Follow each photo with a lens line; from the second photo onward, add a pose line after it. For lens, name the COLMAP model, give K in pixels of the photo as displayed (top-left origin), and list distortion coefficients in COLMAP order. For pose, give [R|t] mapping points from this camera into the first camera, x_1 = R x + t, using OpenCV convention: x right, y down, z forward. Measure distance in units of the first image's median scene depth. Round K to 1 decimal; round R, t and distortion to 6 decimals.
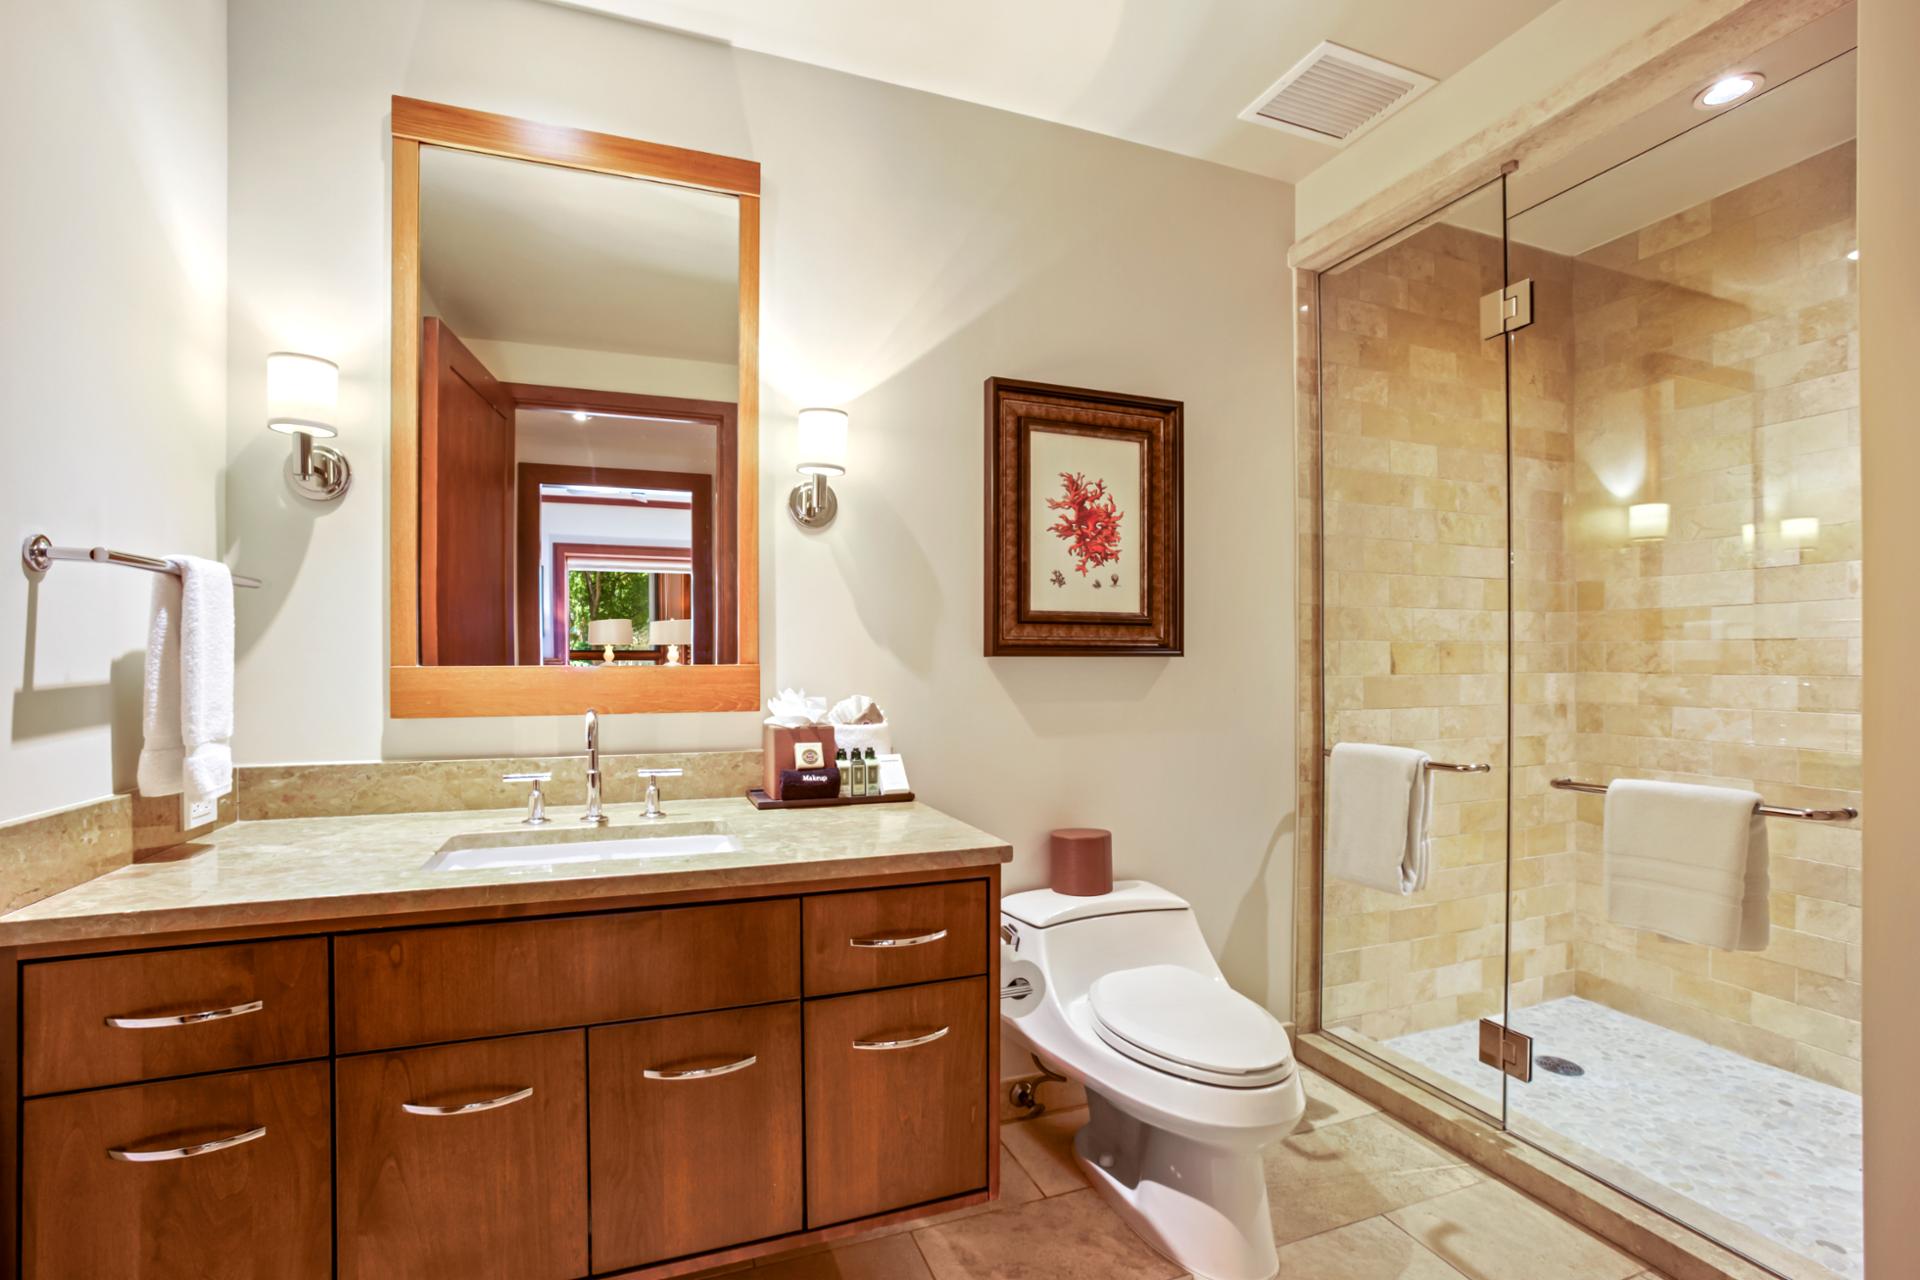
lens RADIAL K [[899.1, 0, 960.0], [0, 899.1, 640.0], [0, 0, 1]] dist [0.001493, 0.000677]
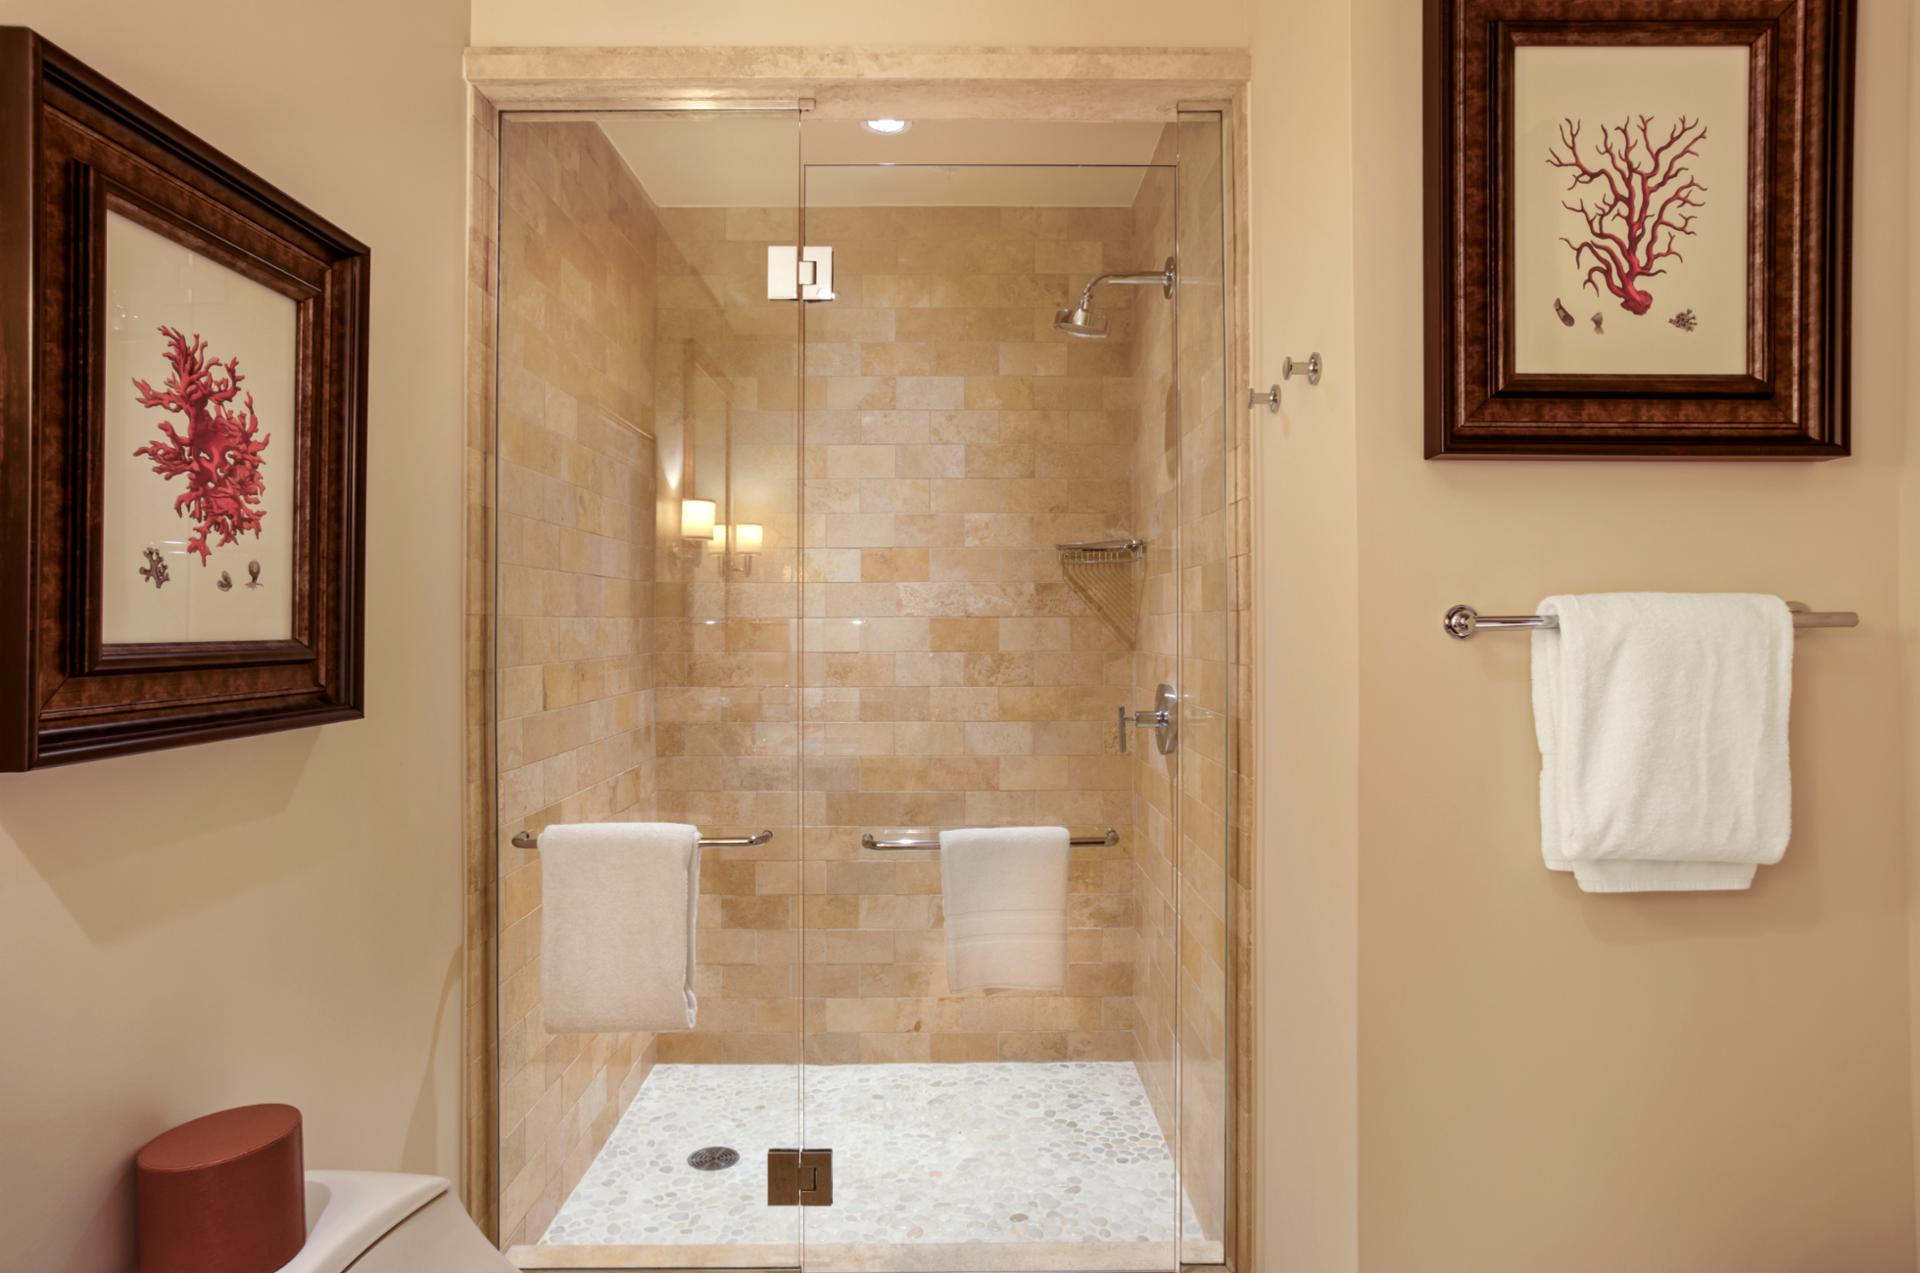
lens RADIAL K [[1100.8, 0, 958.7], [0, 1100.8, 601.1], [0, 0, 1]] dist [-0.040144, 0.063739]
pose [[0.362320, 0.015435, 0.931926, -0.236850], [-0.018314, 0.999788, -0.009439, -0.052635], [-0.931874, -0.013647, 0.362526, 0.430880]]
